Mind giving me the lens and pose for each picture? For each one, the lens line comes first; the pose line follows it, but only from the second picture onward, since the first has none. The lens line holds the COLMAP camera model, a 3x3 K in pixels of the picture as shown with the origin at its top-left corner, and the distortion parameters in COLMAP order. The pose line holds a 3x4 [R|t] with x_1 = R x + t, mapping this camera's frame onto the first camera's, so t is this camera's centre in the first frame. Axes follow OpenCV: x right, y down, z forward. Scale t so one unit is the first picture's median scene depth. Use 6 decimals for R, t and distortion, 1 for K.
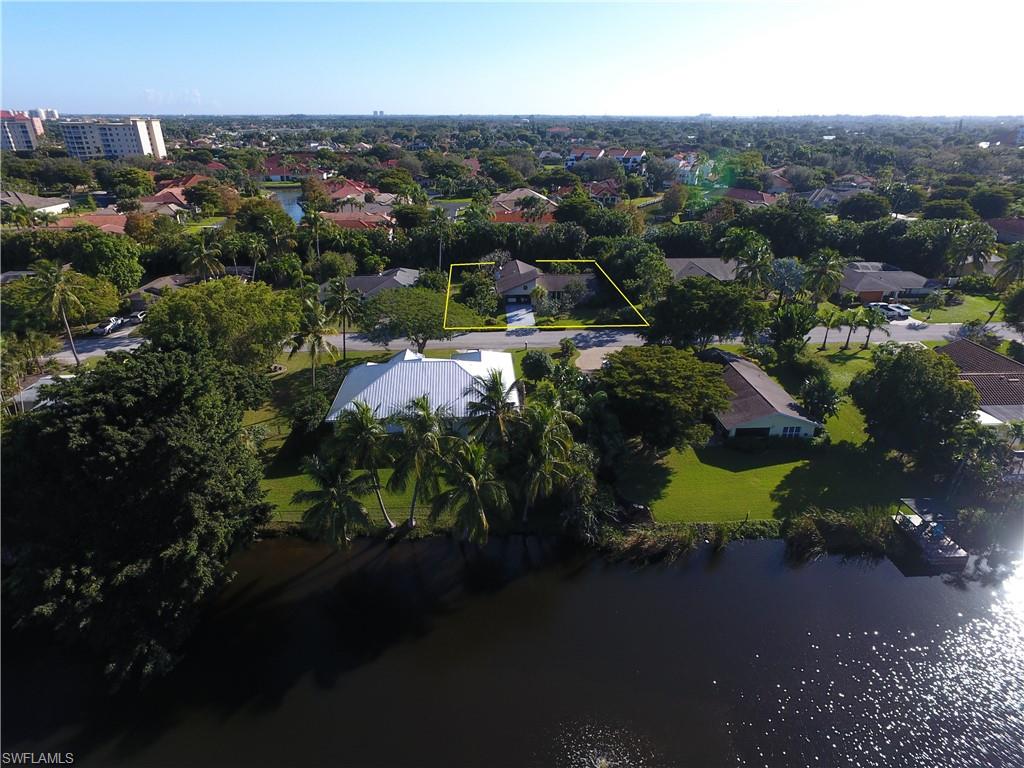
lens RADIAL K [[599.8, 0, 512.0], [0, 599.8, 384.0], [0, 0, 1]] dist [-0.003297, 0.011837]
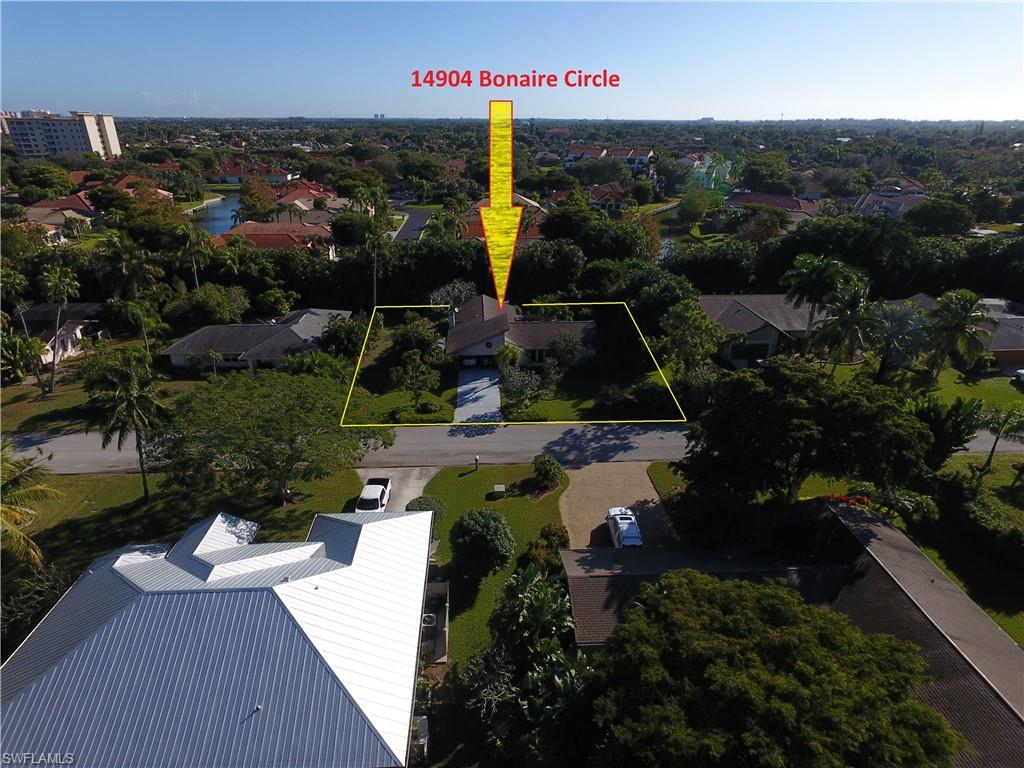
lens RADIAL K [[599.8, 0, 512.0], [0, 599.8, 384.0], [0, 0, 1]] dist [-0.003297, 0.011837]
pose [[0.999993, 0.003516, -0.001084, 0.024951], [-0.003522, 0.999979, -0.005425, -0.059160], [0.001065, 0.005428, 0.999985, 0.178854]]
